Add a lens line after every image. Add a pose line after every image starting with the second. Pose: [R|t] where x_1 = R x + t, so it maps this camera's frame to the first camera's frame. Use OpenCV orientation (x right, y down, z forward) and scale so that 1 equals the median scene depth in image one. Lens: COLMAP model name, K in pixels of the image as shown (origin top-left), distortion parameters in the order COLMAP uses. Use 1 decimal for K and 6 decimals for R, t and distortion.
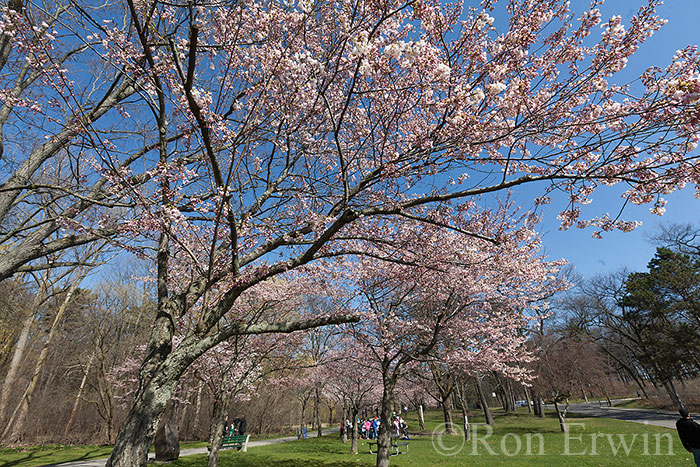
lens RADIAL K [[301.9, 0, 349.4], [0, 301.9, 230.8], [0, 0, 1]] dist [-0.008795, 0.000061]
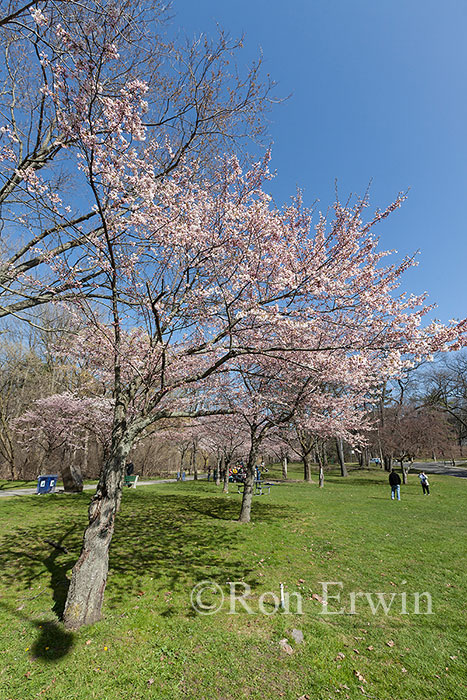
lens RADIAL K [[301.9, 0, 230.7], [0, 301.9, 349.2], [0, 0, 1]] dist [-0.008795, 0.000061]
pose [[0.998983, 0.042419, 0.015275, -0.010636], [-0.044499, 0.982143, 0.182797, -0.112519], [-0.007249, -0.183291, 0.983032, -0.192229]]
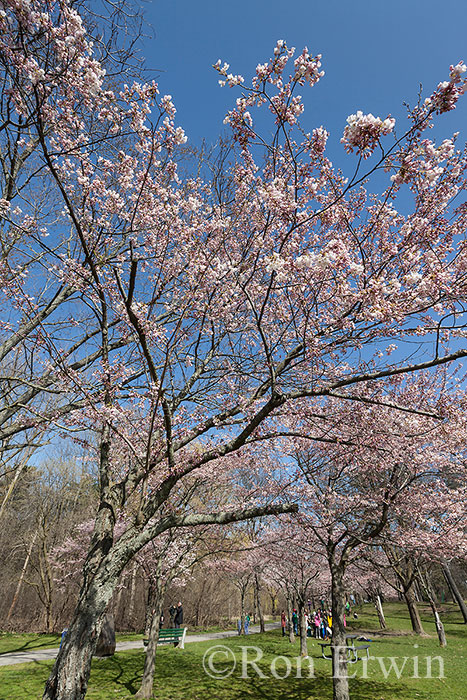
lens RADIAL K [[301.9, 0, 230.7], [0, 301.9, 349.2], [0, 0, 1]] dist [-0.008795, 0.000061]
pose [[0.986976, -0.084867, -0.136659, -0.000687], [0.062691, 0.985271, -0.159096, -0.018952], [0.148148, 0.148456, 0.977759, -0.010203]]
